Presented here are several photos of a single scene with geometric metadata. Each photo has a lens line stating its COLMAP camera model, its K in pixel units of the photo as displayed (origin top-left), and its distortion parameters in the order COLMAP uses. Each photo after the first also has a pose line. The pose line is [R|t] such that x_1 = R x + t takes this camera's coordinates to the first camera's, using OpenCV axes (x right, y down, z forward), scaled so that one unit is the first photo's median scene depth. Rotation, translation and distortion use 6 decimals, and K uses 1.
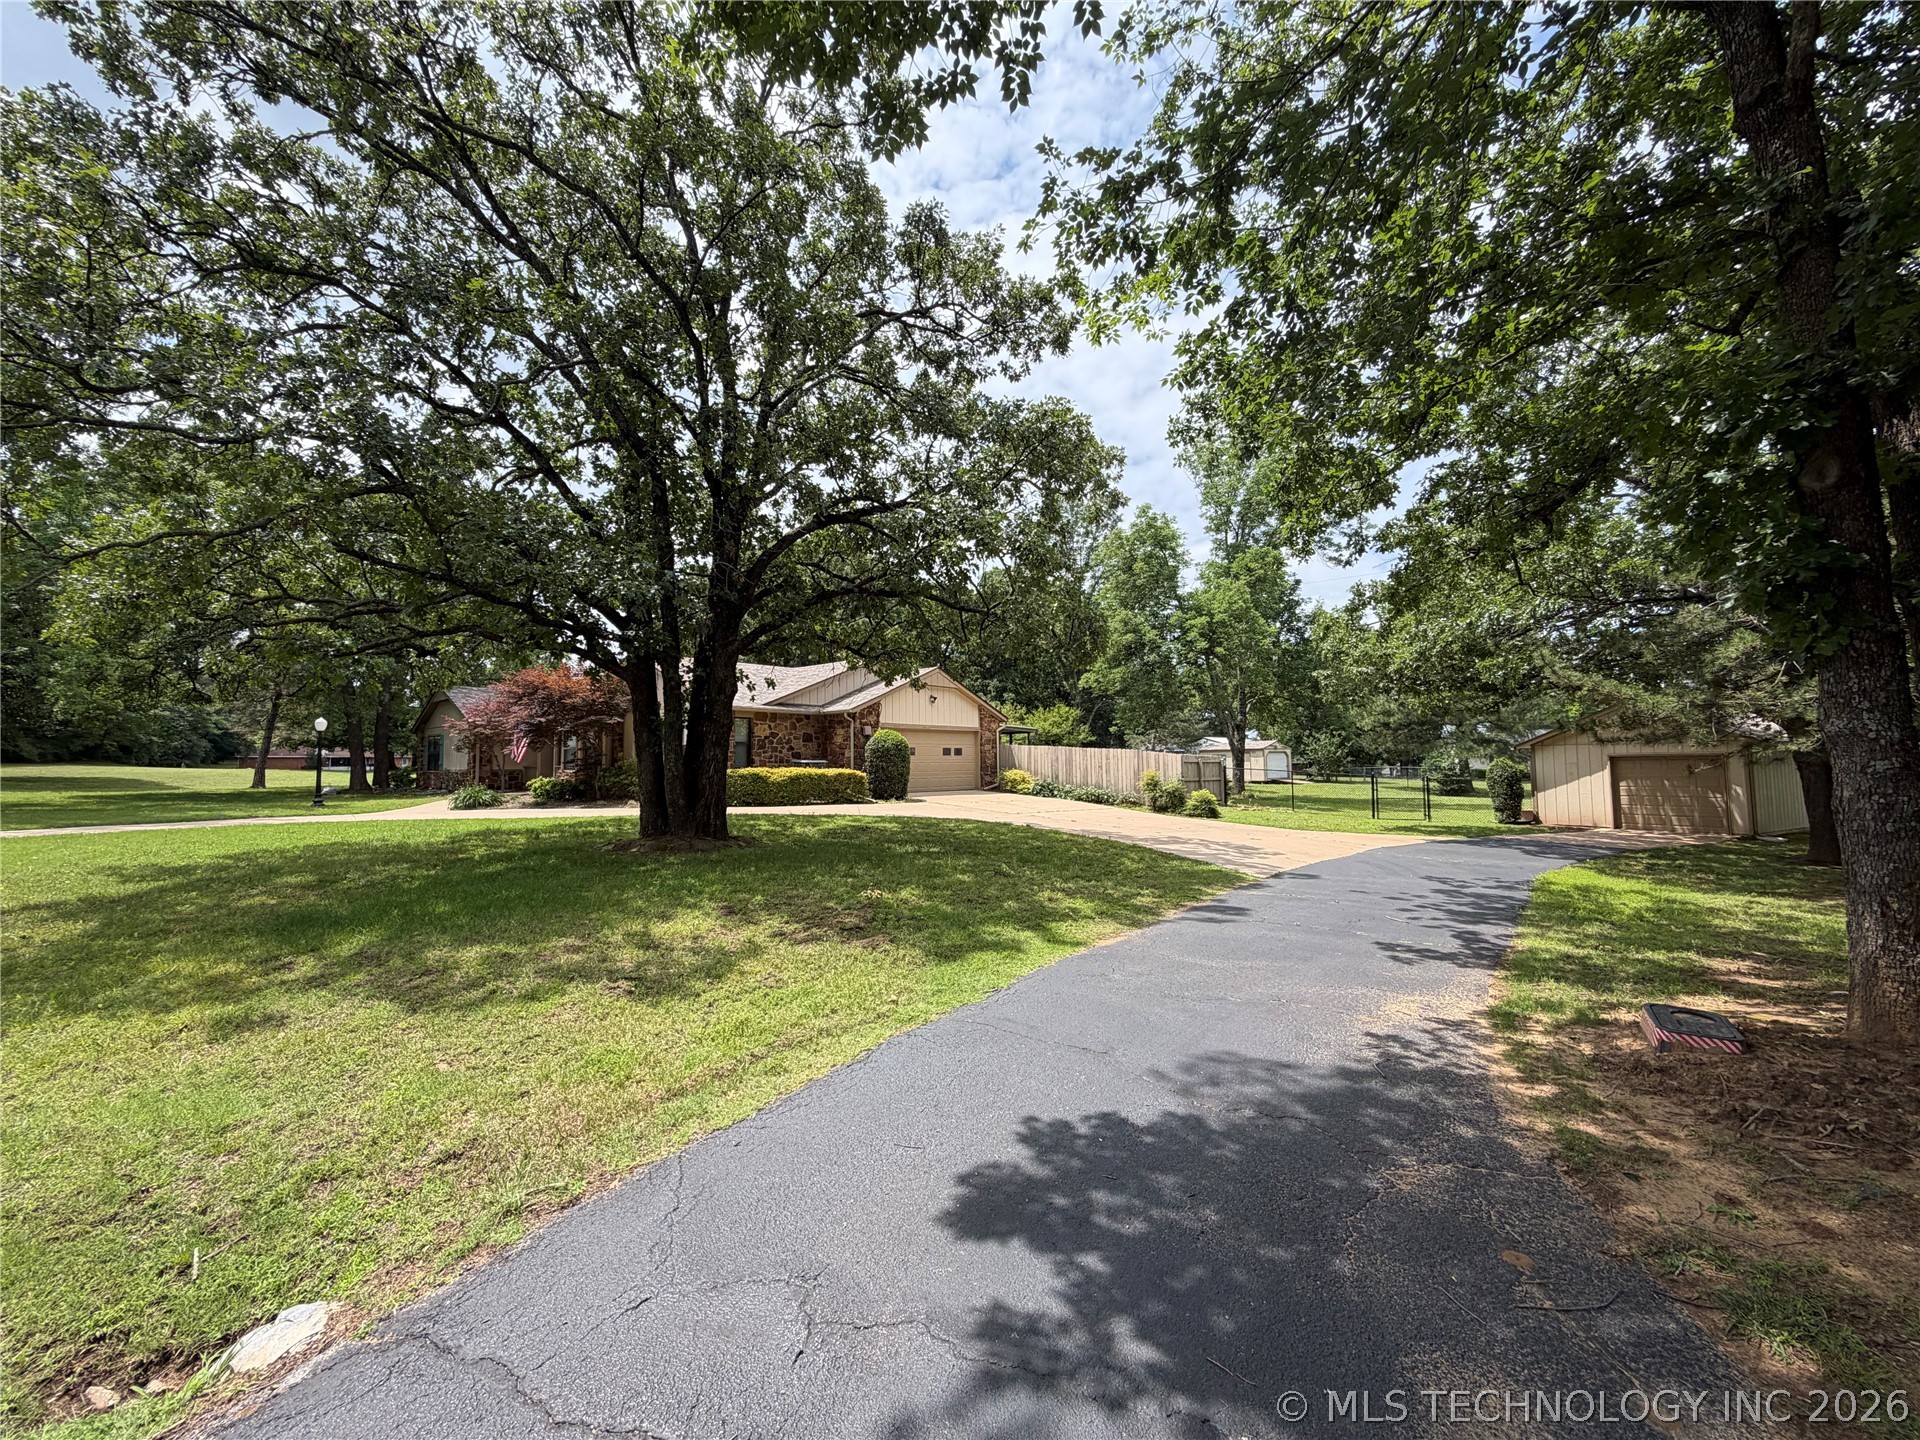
lens RADIAL K [[759.7, 0, 960.0], [0, 759.7, 720.0], [0, 0, 1]] dist [-0.000175, -0.000115]
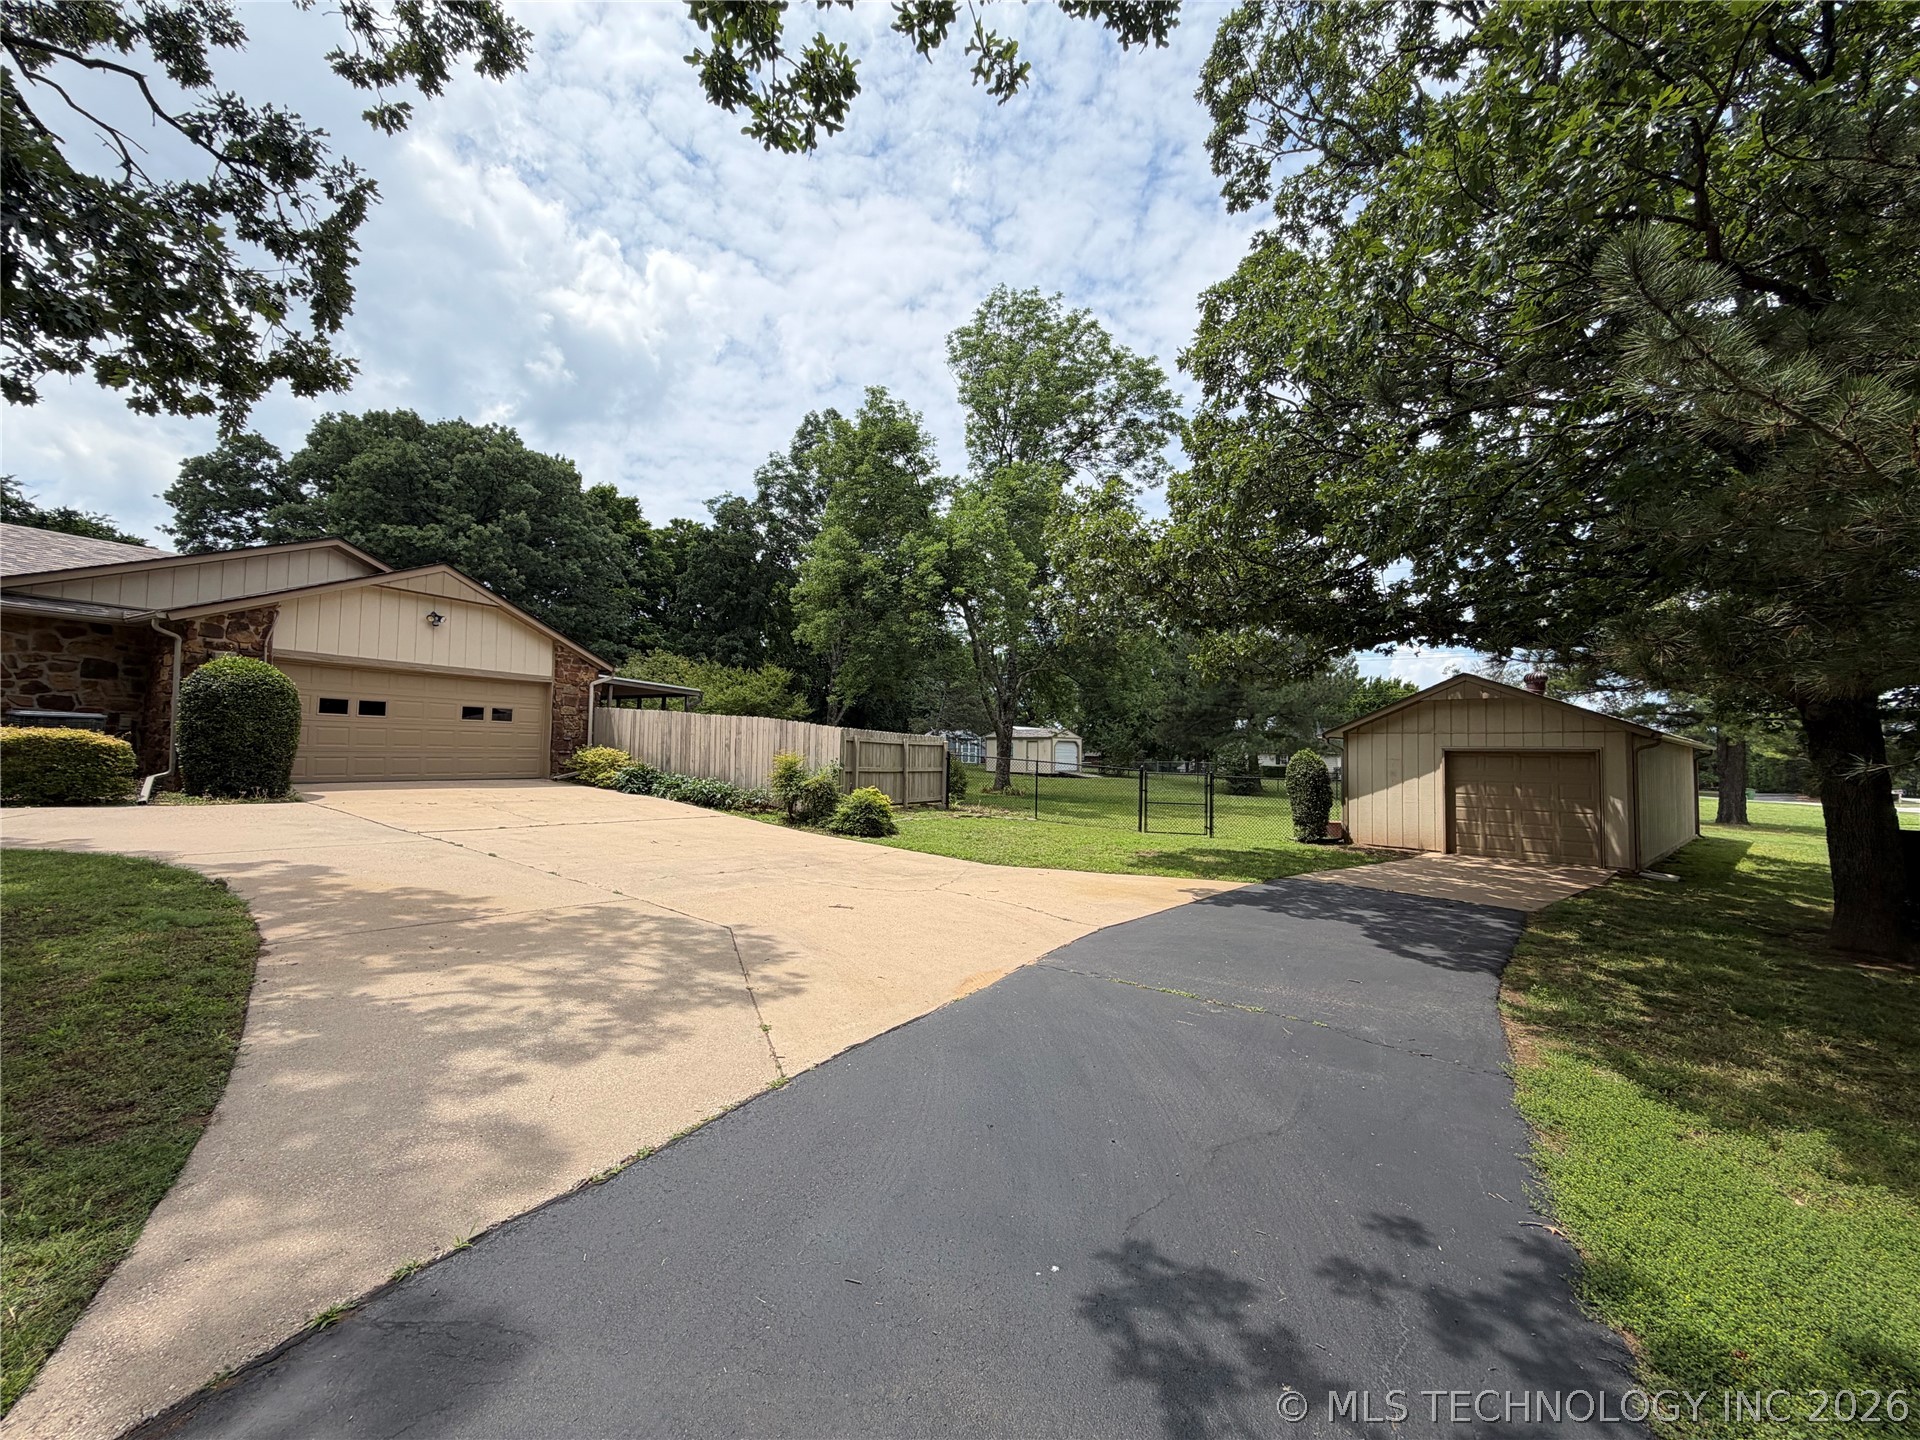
lens RADIAL K [[777.1, 0, 960.0], [0, 777.1, 720.0], [0, 0, 1]] dist [0.017297, 0.000027]
pose [[0.973901, 0.037443, 0.223863, 0.212976], [-0.041372, 0.999061, 0.012885, 0.023917], [-0.223170, -0.021811, 0.974535, 0.330169]]
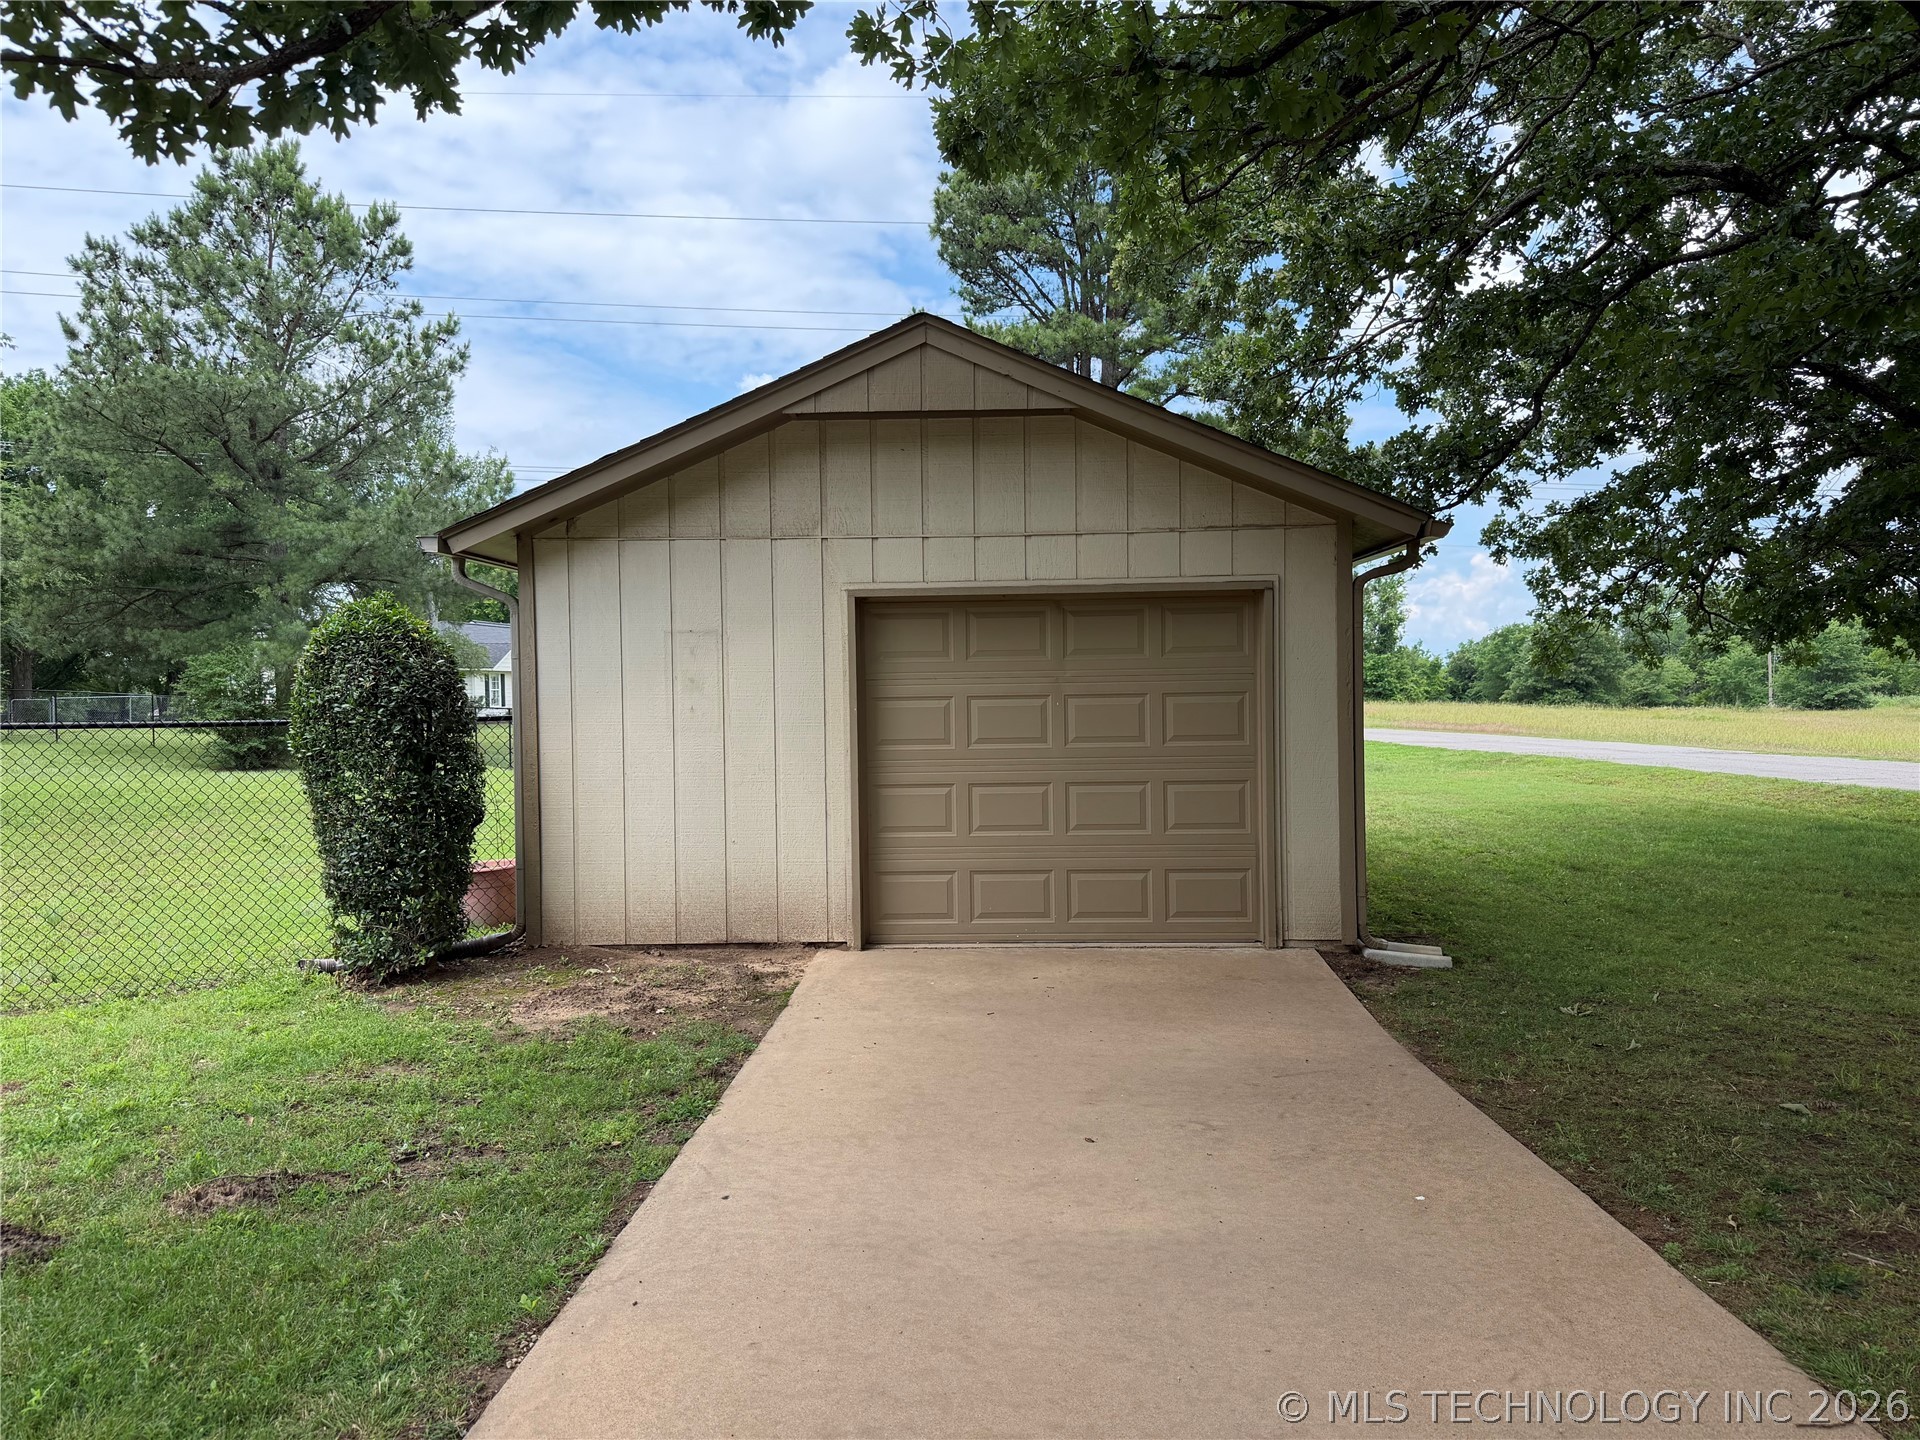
lens RADIAL K [[1322.4, 0, 960.0], [0, 1322.4, 720.0], [0, 0, 1]] dist [0.085859, 0.000315]
pose [[0.522502, -0.021635, 0.852364, 0.475467], [-0.041691, 0.997834, 0.050884, 0.051668], [-0.851618, -0.062123, 0.520468, 0.660971]]
